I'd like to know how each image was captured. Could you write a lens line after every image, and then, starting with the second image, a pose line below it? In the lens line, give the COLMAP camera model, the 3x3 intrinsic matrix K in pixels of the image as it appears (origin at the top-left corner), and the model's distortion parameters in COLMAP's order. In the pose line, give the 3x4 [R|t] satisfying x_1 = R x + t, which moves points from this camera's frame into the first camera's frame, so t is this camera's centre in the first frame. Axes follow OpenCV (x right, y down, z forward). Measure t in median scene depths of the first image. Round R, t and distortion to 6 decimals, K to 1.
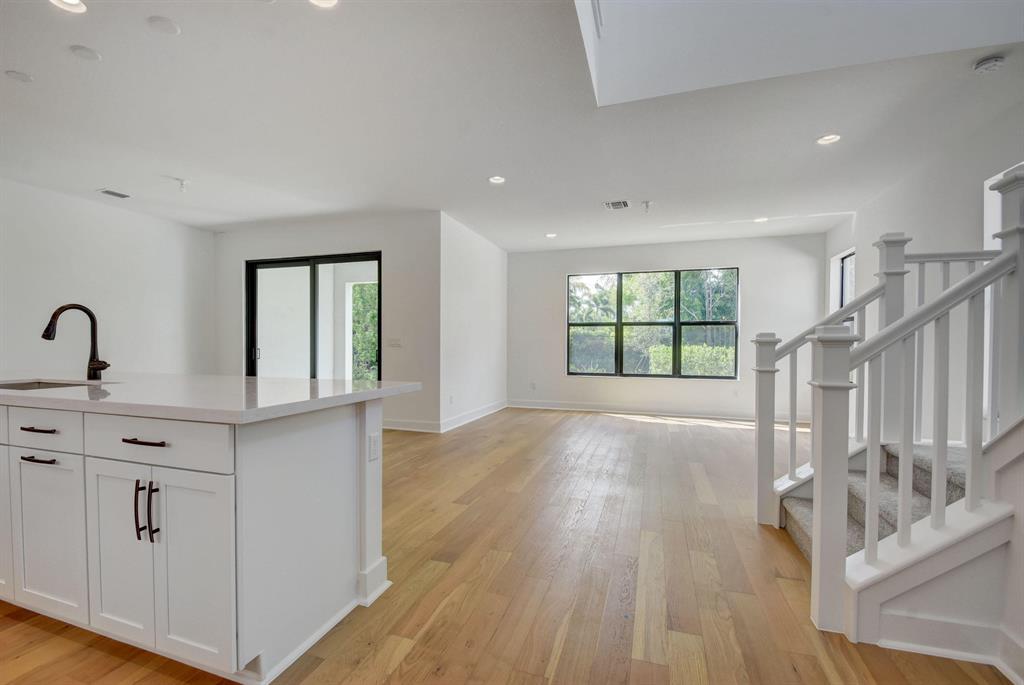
lens RADIAL K [[451.9, 0, 498.1], [0, 451.9, 352.3], [0, 0, 1]] dist [-0.002874, -0.000246]
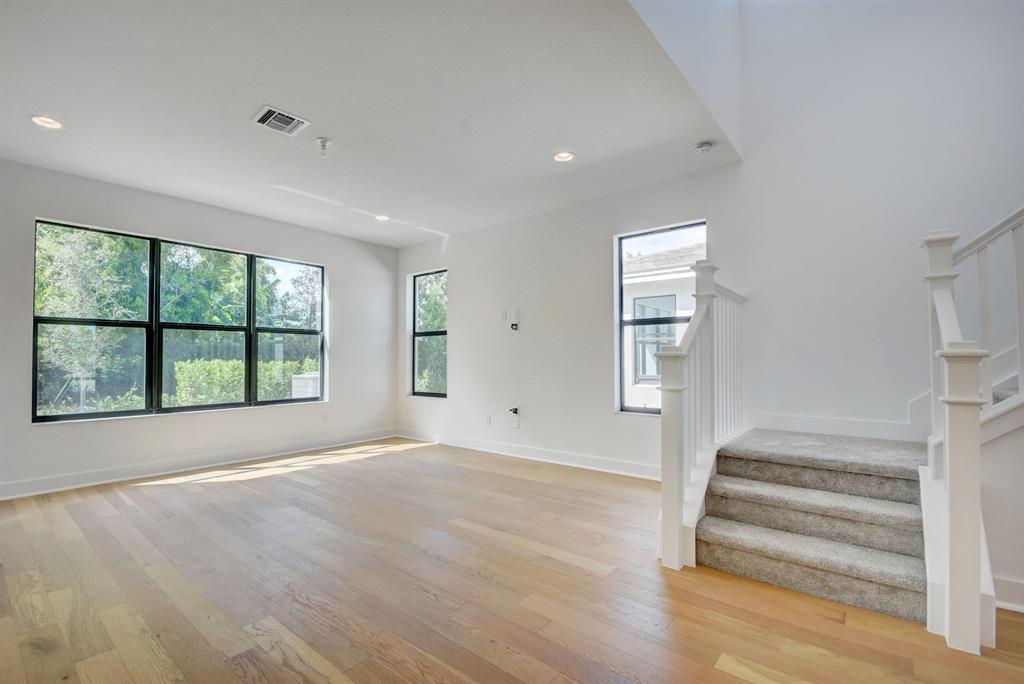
lens RADIAL K [[451.9, 0, 498.1], [0, 451.9, 351.8], [0, 0, 1]] dist [-0.002874, -0.000246]
pose [[0.353900, 0.007562, 0.935253, -0.135624], [0.020329, 0.999669, -0.015775, -0.009427], [-0.935062, 0.024595, 0.353630, 0.398824]]
